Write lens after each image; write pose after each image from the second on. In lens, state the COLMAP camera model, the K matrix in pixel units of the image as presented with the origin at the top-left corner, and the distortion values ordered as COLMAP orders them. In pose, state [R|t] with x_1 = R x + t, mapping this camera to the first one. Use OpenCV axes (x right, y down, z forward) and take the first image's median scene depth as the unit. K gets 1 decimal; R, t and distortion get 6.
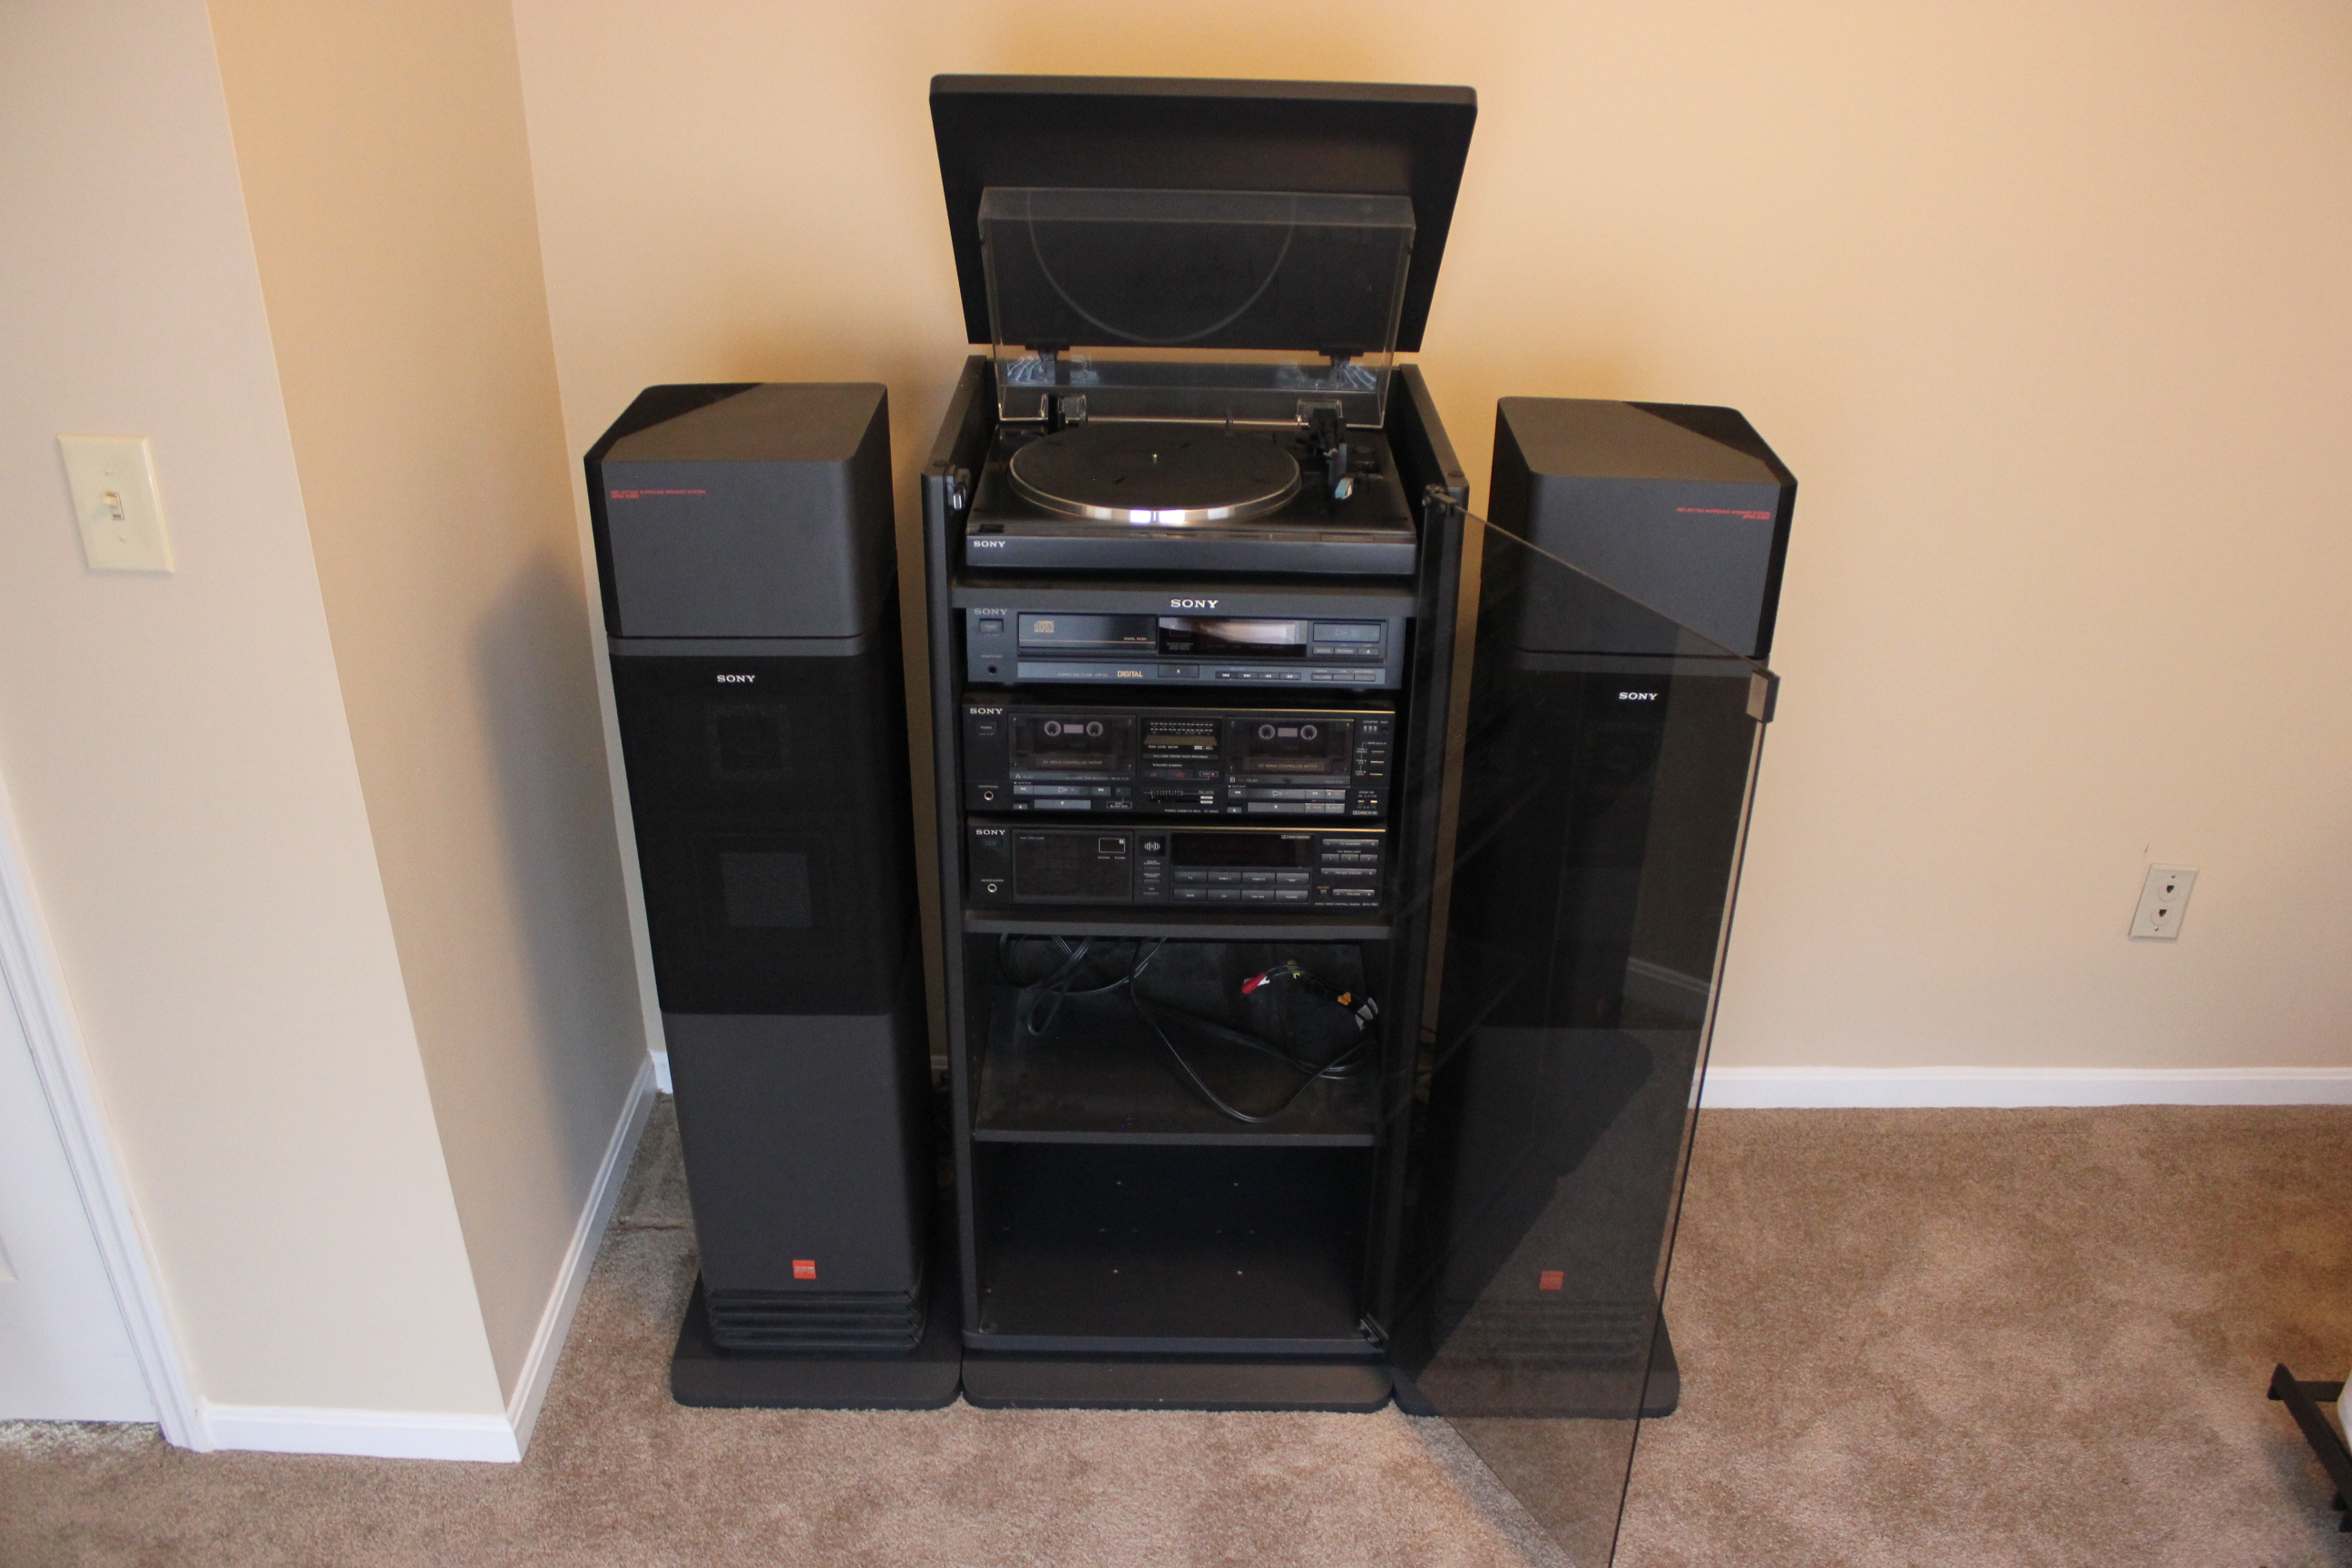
lens RADIAL K [[1919.8, 0, 1172.6], [0, 1919.8, 819.5], [0, 0, 1]] dist [-0.166591, 0.129892]
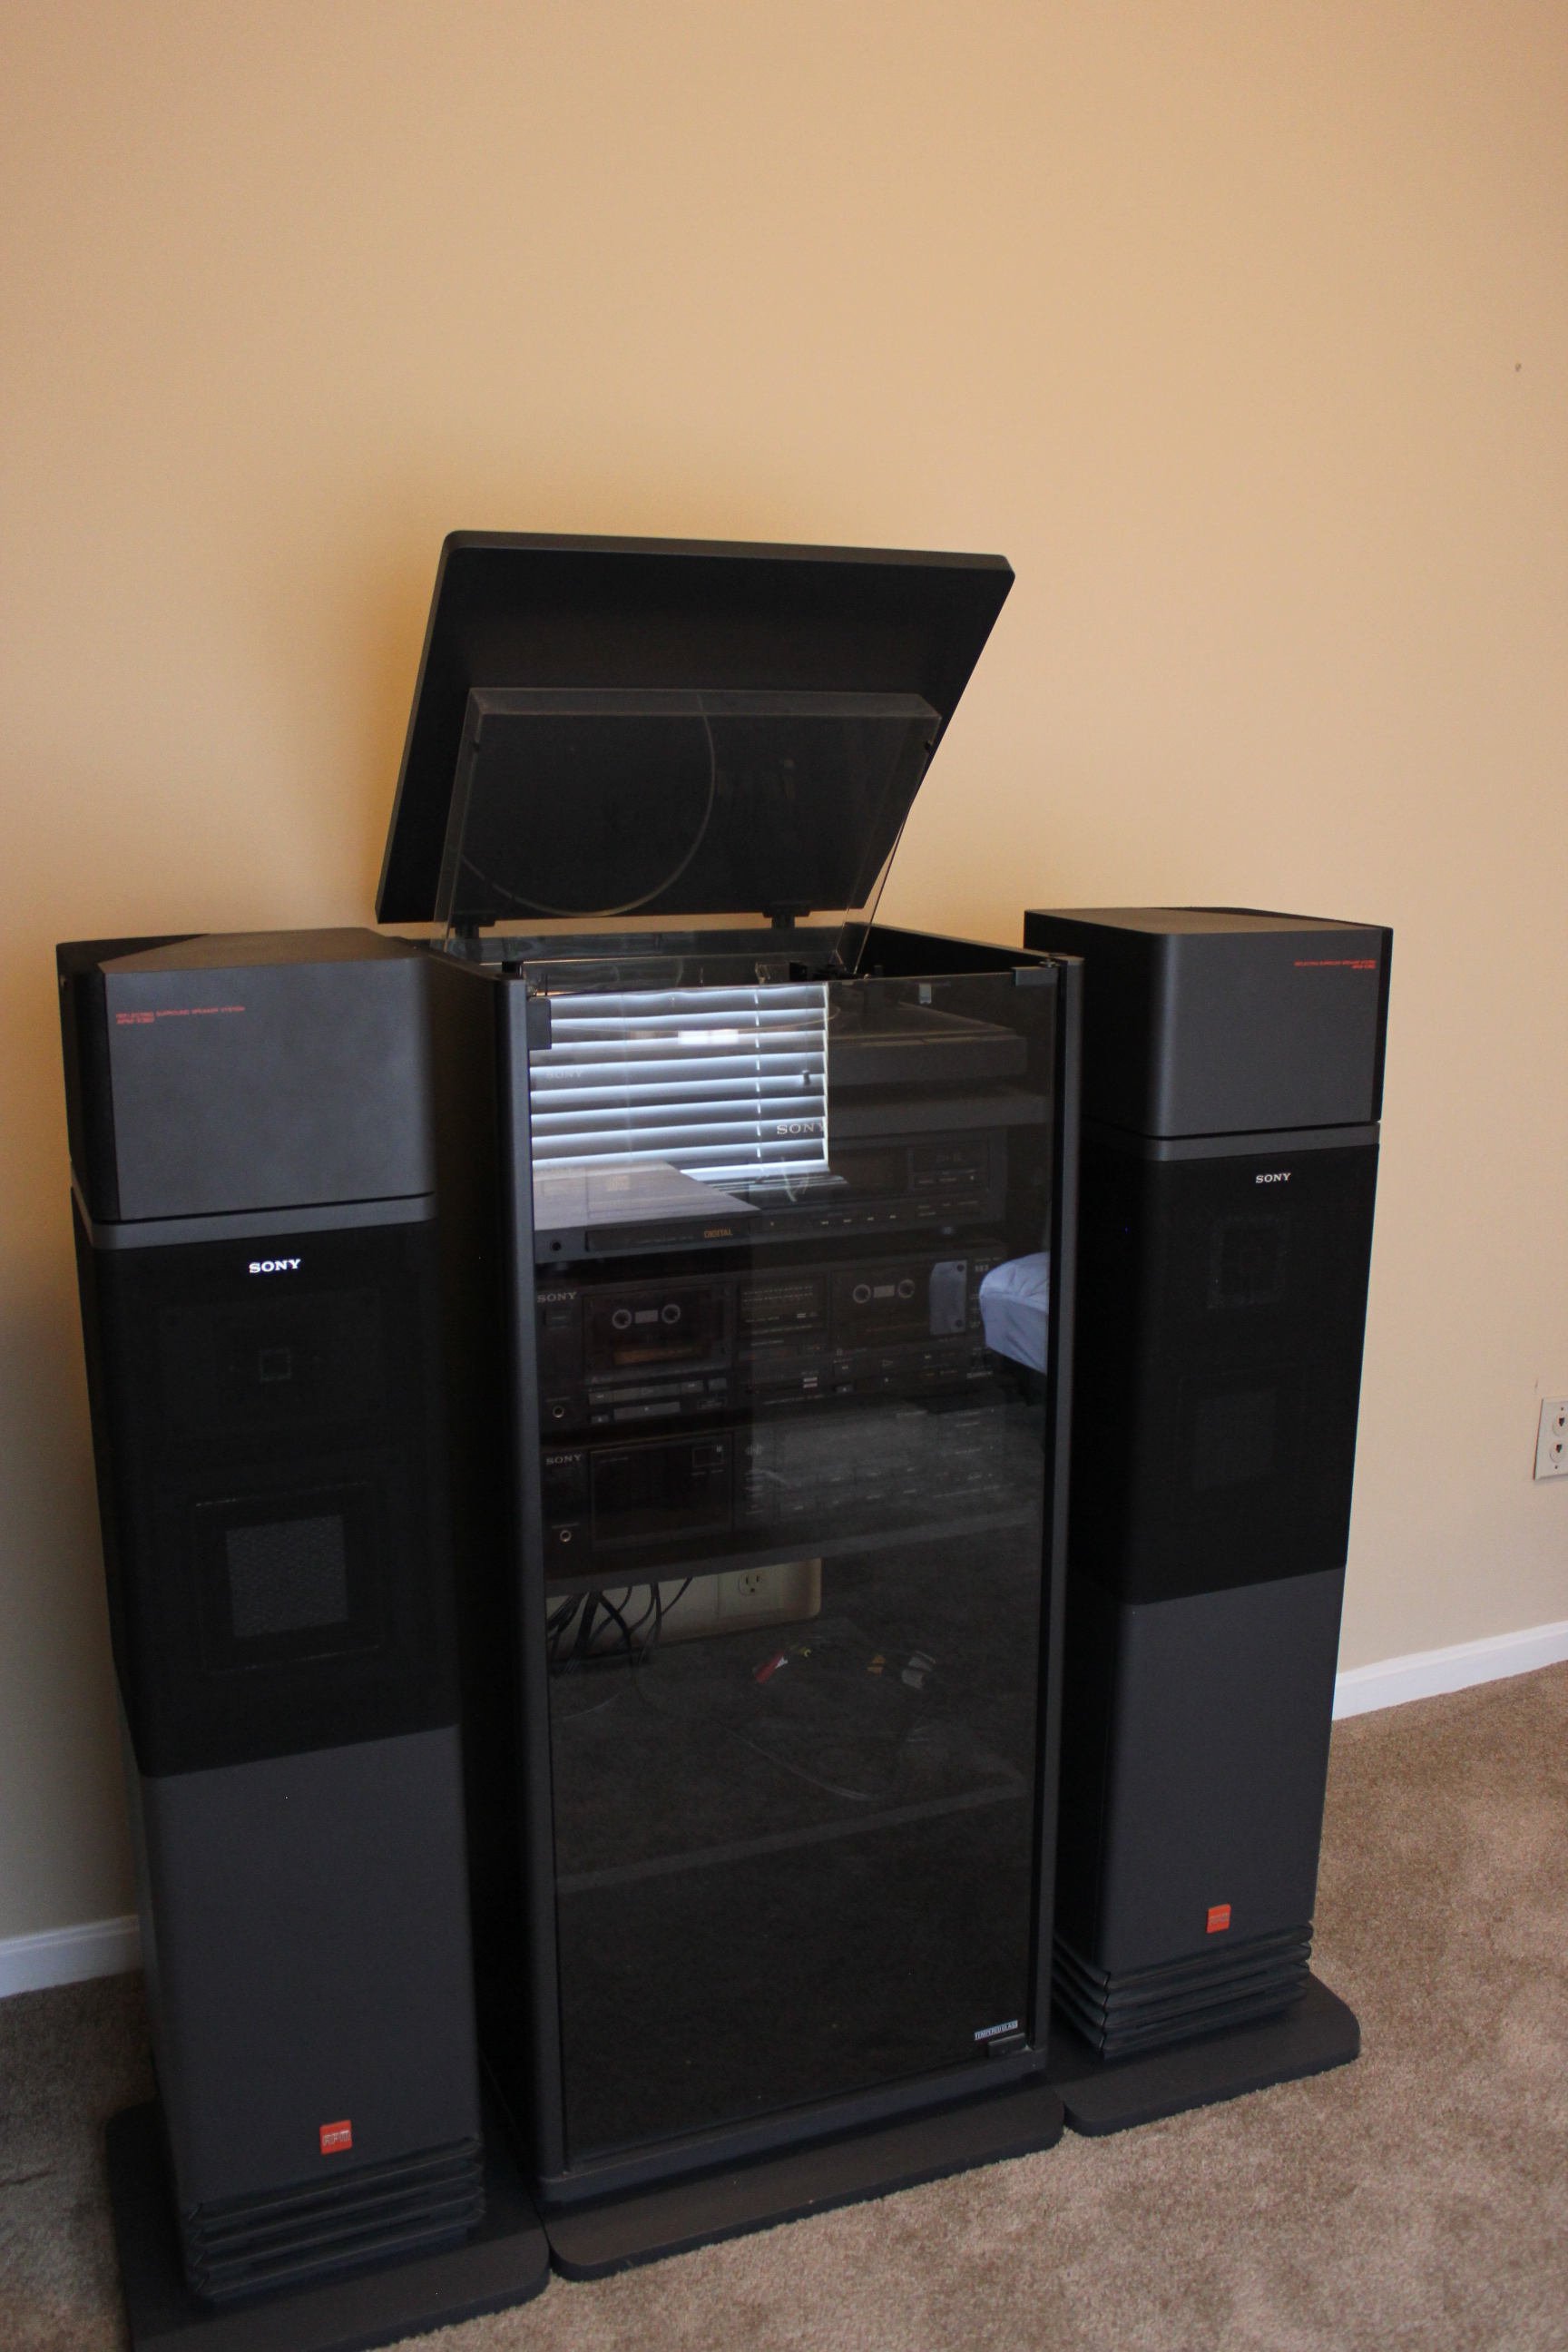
lens RADIAL K [[1998.0, 0, 746.1], [0, 1998.0, 1166.3], [0, 0, 1]] dist [-0.174994, 0.147805]
pose [[0.927286, -0.090857, 0.363162, -0.288403], [0.190818, 0.949330, -0.249723, 0.102457], [-0.322071, 0.300862, 0.897637, 0.191857]]
